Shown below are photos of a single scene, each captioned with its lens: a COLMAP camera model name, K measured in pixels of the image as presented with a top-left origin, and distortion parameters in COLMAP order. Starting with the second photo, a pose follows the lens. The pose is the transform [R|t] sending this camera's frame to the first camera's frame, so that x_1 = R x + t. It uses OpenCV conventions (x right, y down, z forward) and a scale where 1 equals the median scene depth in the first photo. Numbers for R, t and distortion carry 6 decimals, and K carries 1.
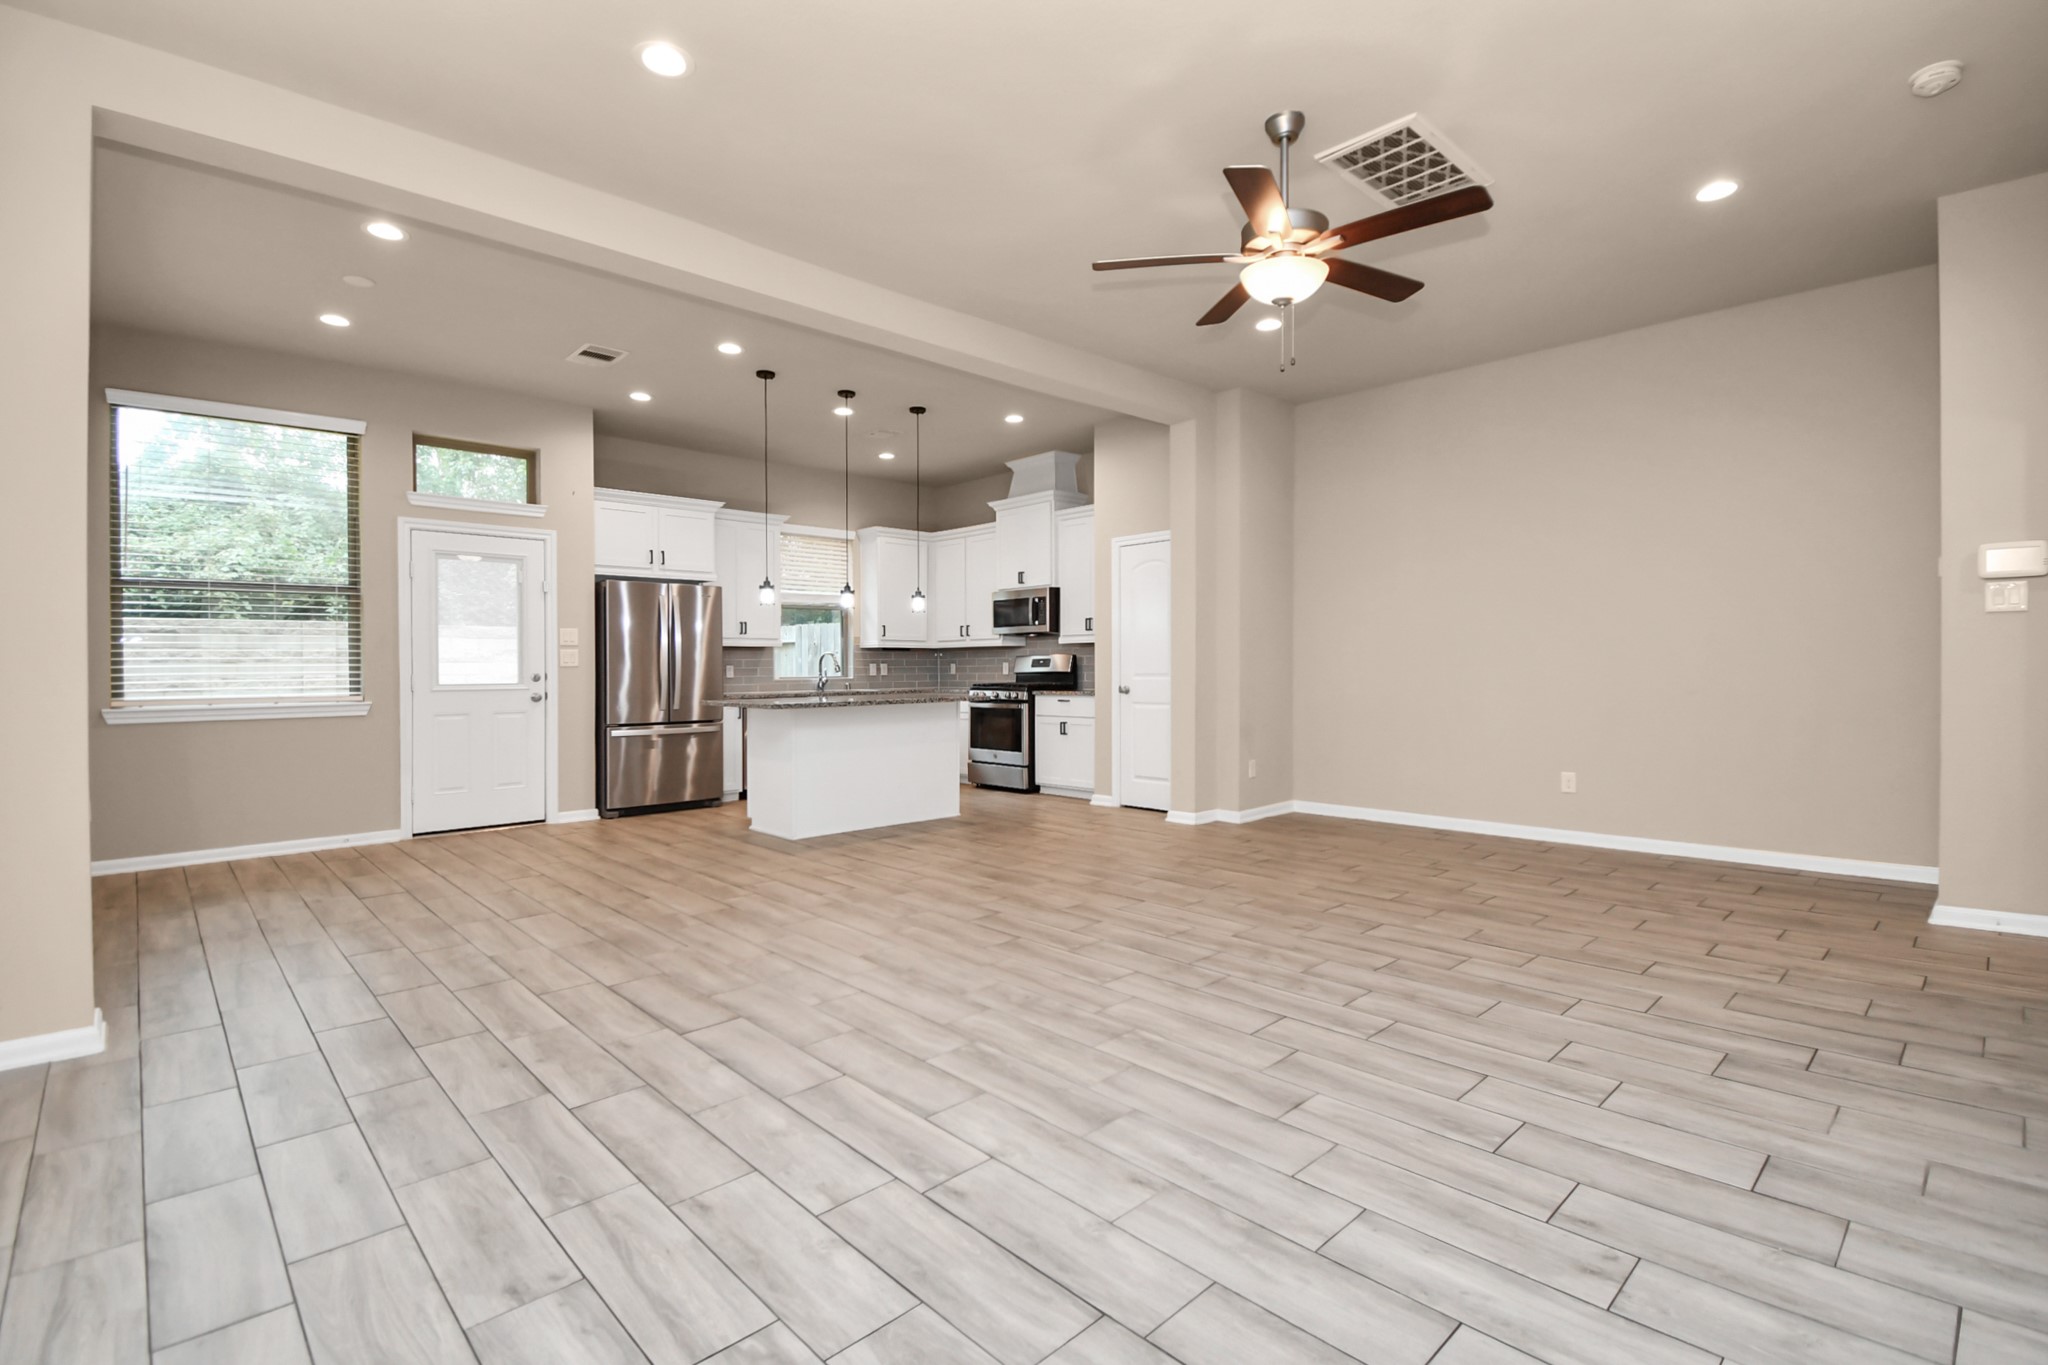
lens RADIAL K [[914.9, 0, 1030.1], [0, 914.9, 668.0], [0, 0, 1]] dist [0.022550, -0.027102]
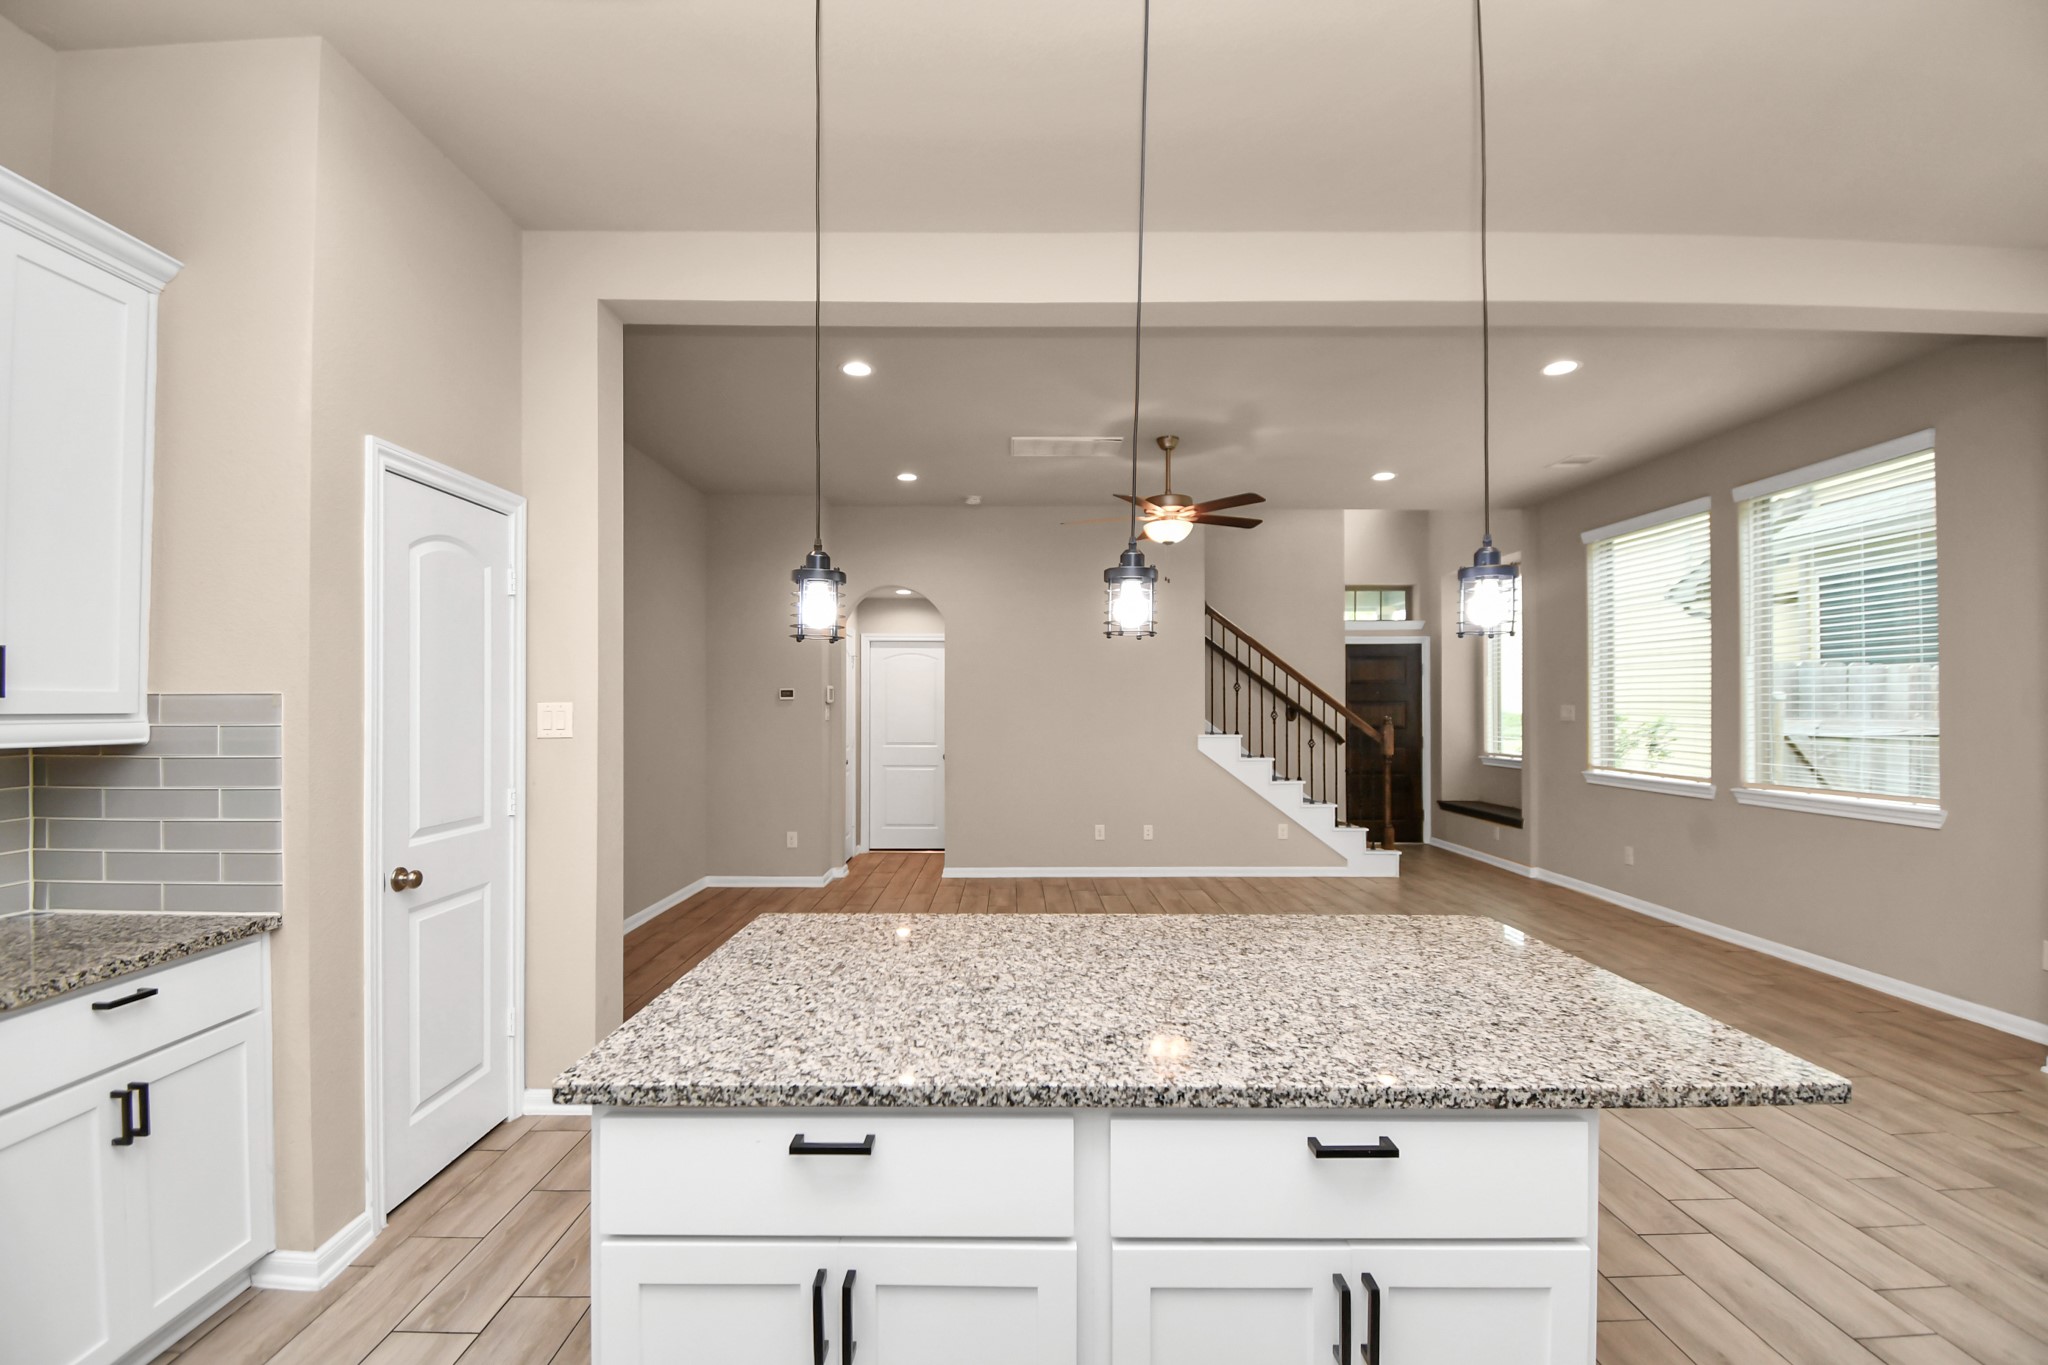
lens RADIAL K [[898.1, 0, 1014.8], [0, 898.1, 695.9], [0, 0, 1]] dist [0.014091, -0.021787]
pose [[-0.717775, 0.019369, 0.696006, -0.341141], [0.008712, 0.999785, -0.018838, -0.042595], [-0.696221, -0.007458, -0.717789, 1.183262]]
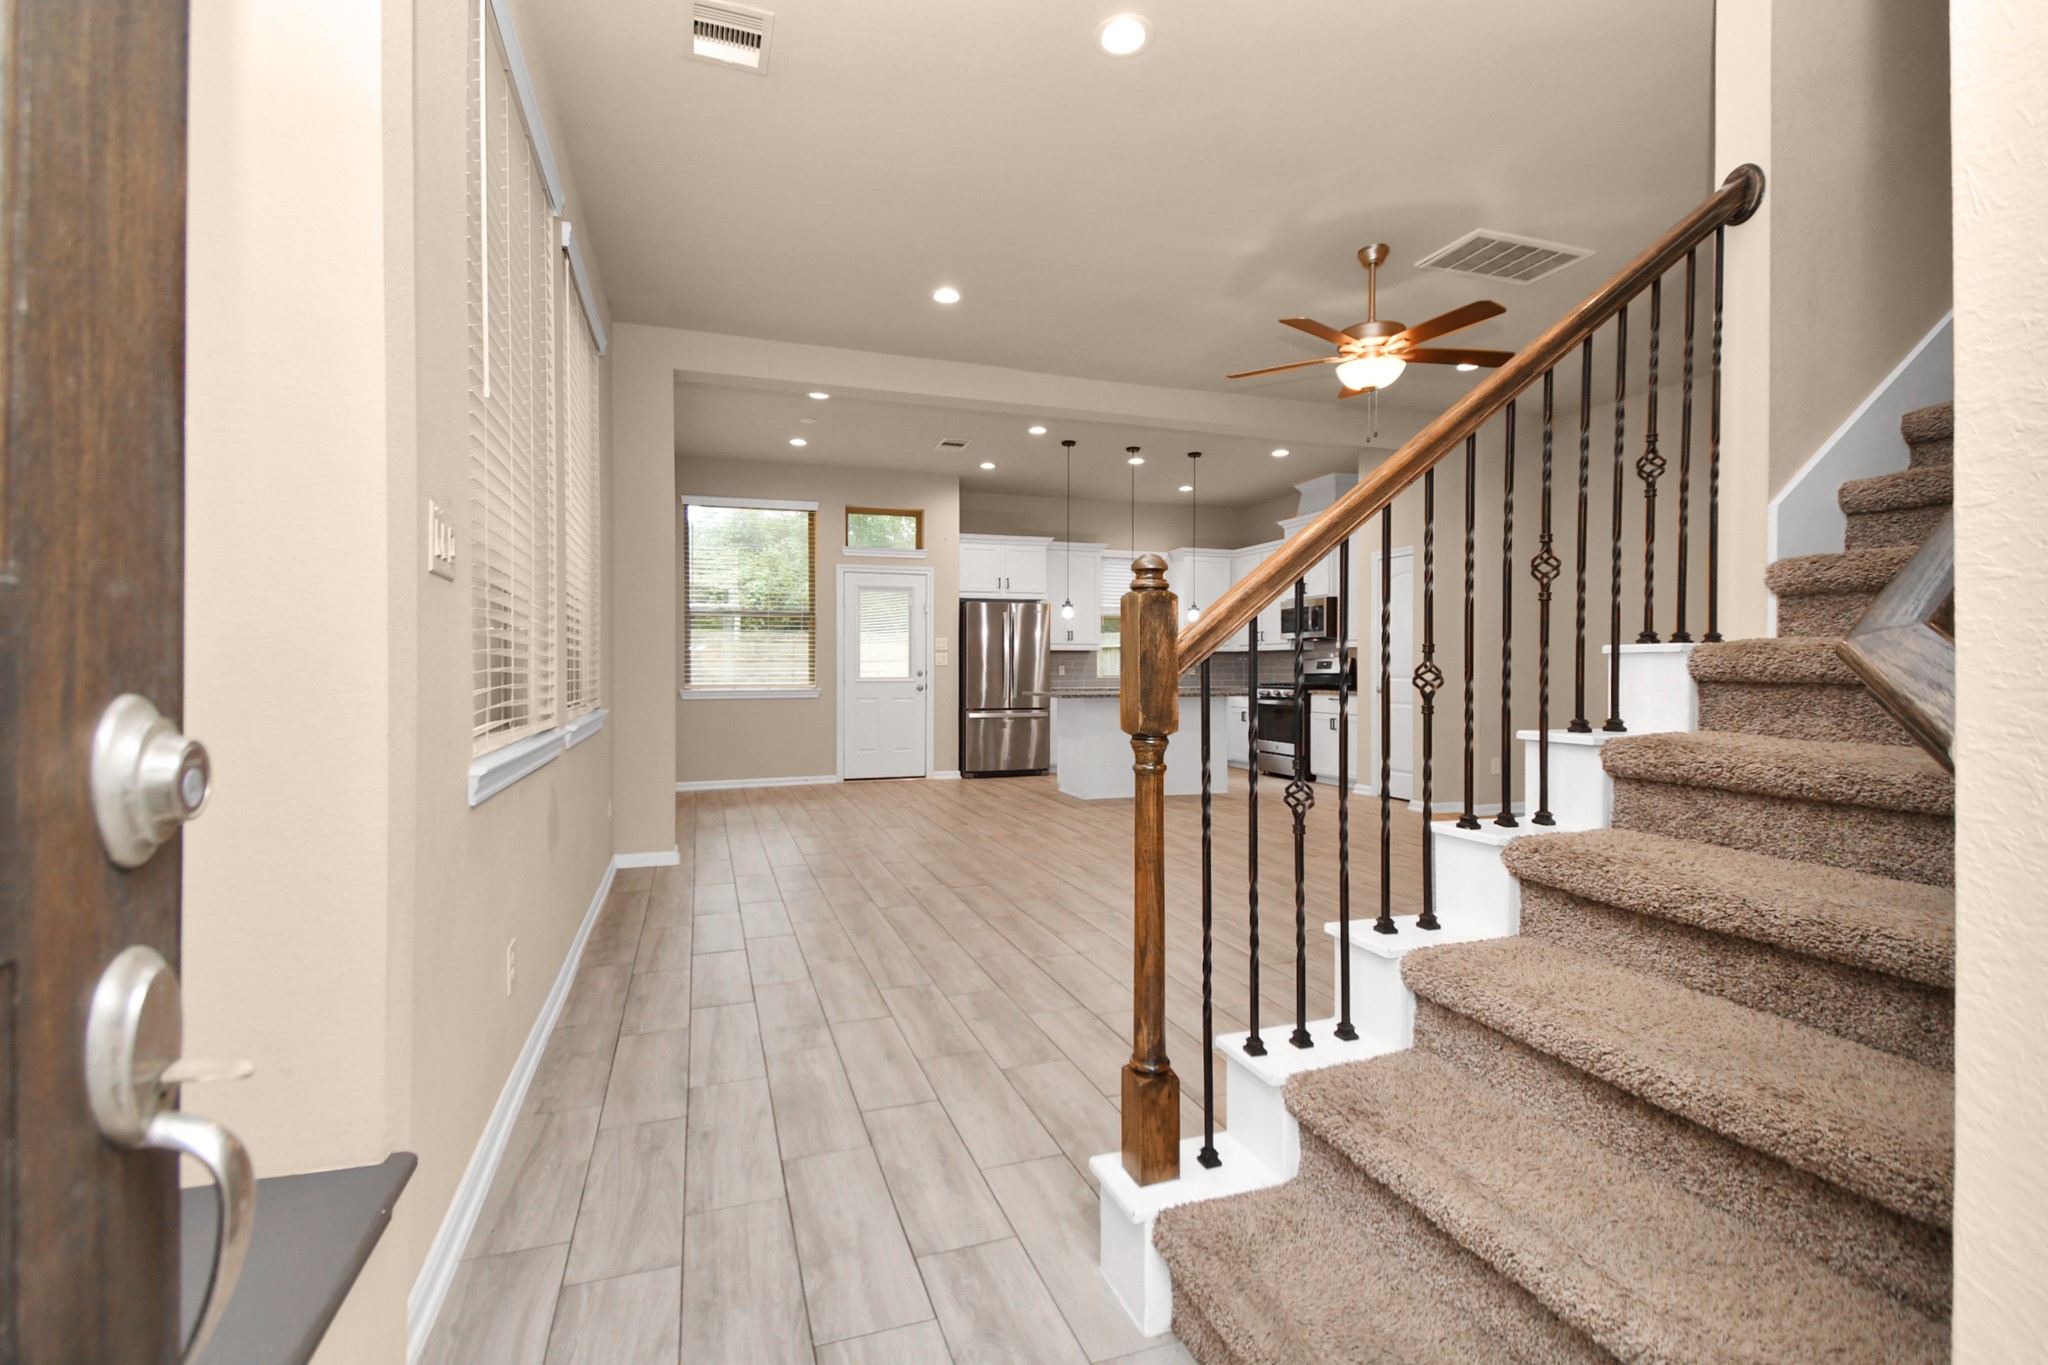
lens RADIAL K [[899.6, 0, 1034.2], [0, 899.6, 667.0], [0, 0, 1]] dist [0.000776, -0.021915]
pose [[0.913695, 0.005412, -0.406363, 0.174704], [-0.006538, 0.999978, -0.001384, 0.001252], [0.406347, 0.003922, 0.913710, -0.175599]]
